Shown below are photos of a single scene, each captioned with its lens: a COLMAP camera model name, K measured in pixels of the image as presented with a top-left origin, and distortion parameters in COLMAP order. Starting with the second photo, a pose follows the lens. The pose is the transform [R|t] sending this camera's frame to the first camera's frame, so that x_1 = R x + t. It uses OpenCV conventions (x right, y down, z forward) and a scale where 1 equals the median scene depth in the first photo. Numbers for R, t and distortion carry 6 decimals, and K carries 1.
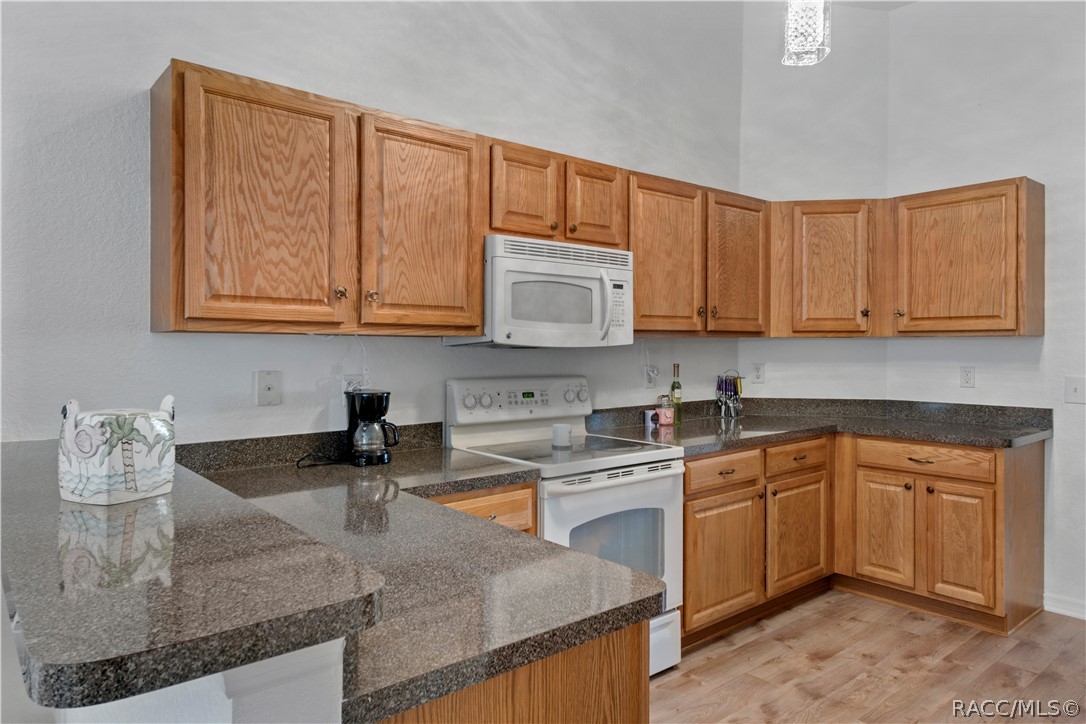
lens RADIAL K [[694.0, 0, 544.2], [0, 694.0, 359.1], [0, 0, 1]] dist [0.009676, -0.001736]
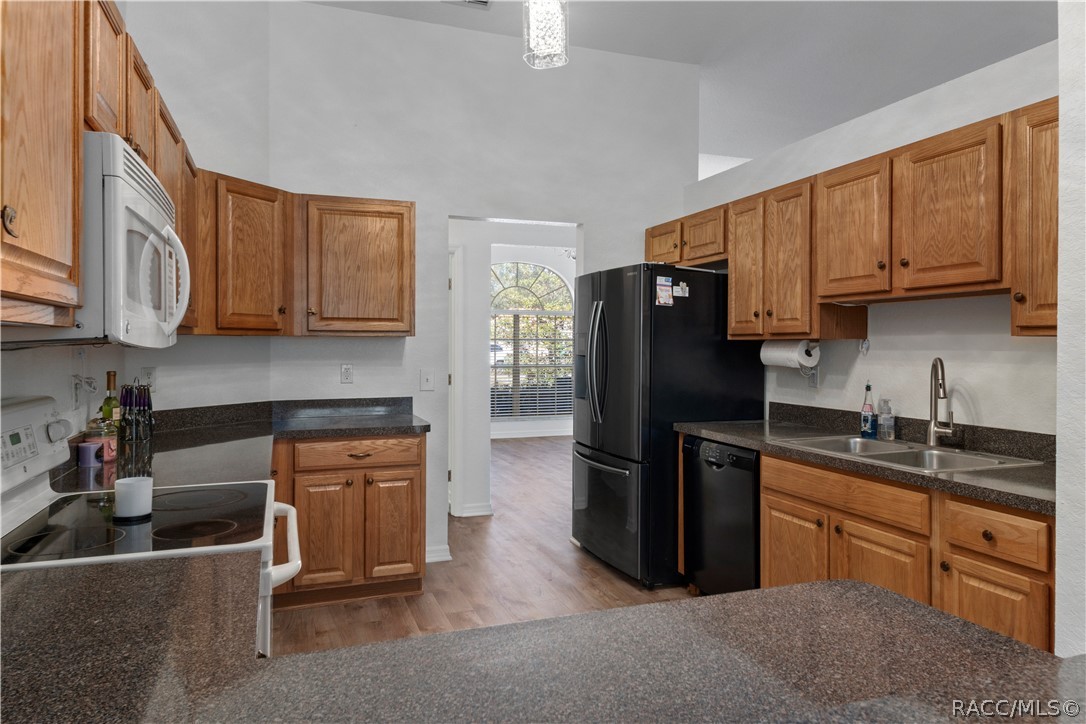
lens RADIAL K [[694.0, 0, 544.6], [0, 694.0, 352.5], [0, 0, 1]] dist [0.009676, -0.001736]
pose [[0.327637, -0.011490, 0.944734, -0.329744], [0.014986, 0.999863, 0.006963, -0.010661], [-0.944685, 0.011877, 0.327764, 0.374621]]
